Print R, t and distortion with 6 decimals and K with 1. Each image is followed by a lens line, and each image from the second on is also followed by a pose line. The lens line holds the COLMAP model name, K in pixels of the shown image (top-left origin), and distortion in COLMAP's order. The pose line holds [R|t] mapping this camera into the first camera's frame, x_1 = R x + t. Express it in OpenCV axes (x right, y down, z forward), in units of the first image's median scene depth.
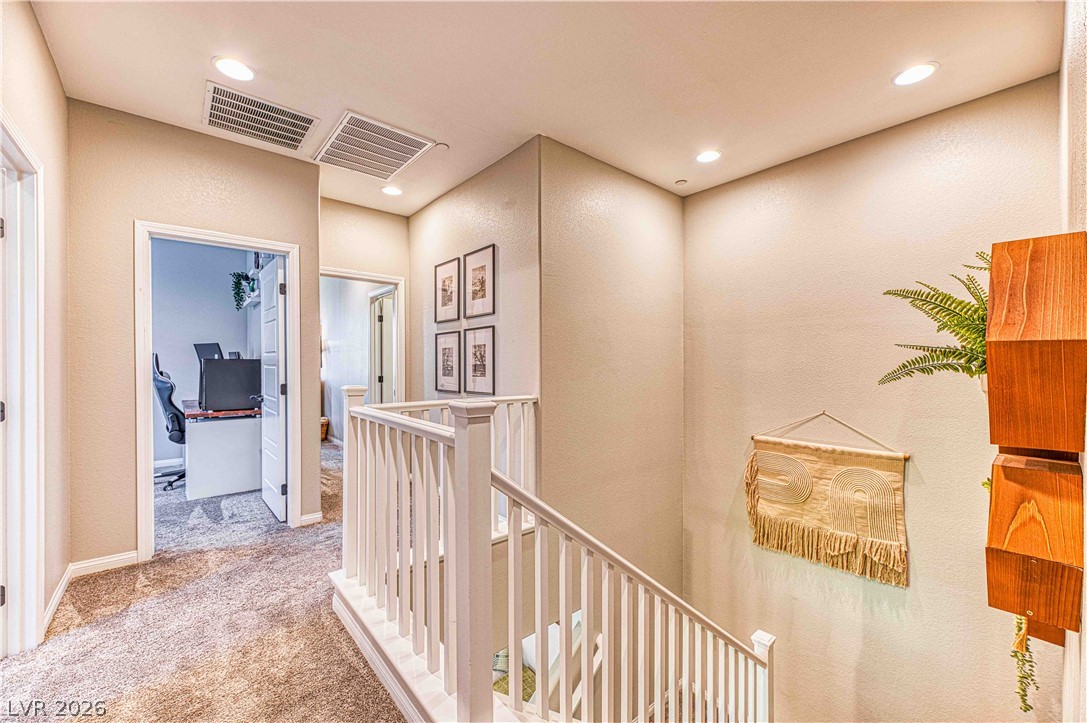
lens RADIAL K [[433.1, 0, 543.5], [0, 433.1, 361.5], [0, 0, 1]] dist [0.001199, 0.000075]
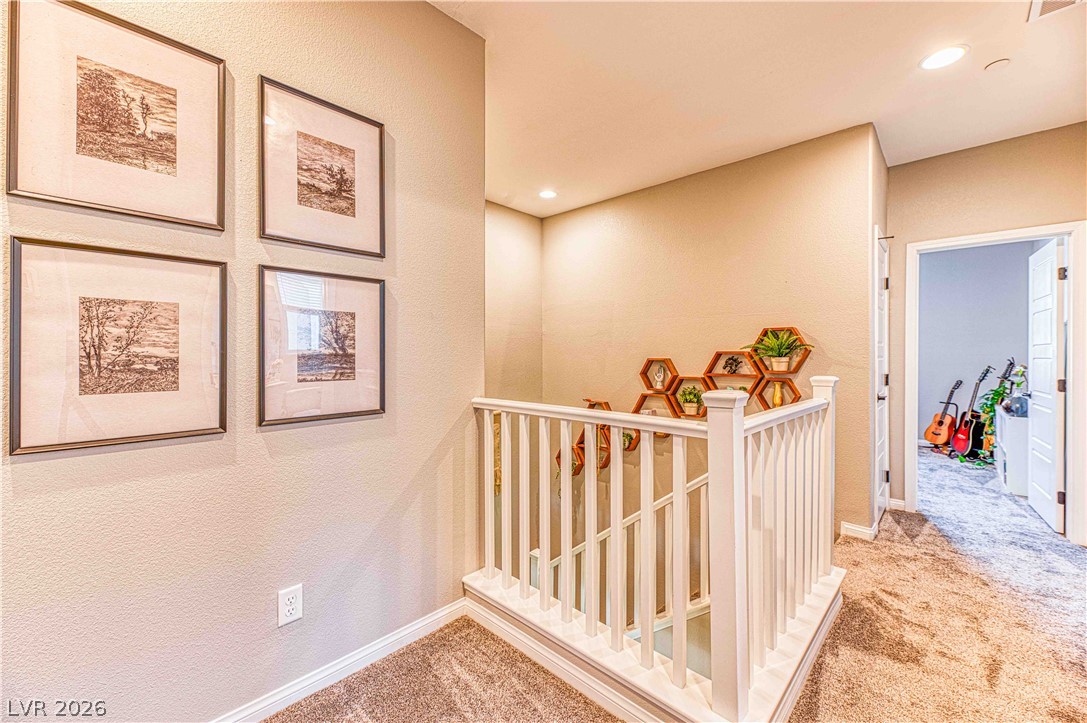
lens RADIAL K [[433.1, 0, 543.5], [0, 433.1, 361.5], [0, 0, 1]] dist [0.001199, 0.000075]
pose [[-0.102362, -0.002665, 0.994744, -0.627538], [0.001441, 0.999995, 0.002827, 0.013534], [-0.994746, 0.001722, -0.102358, 0.819176]]
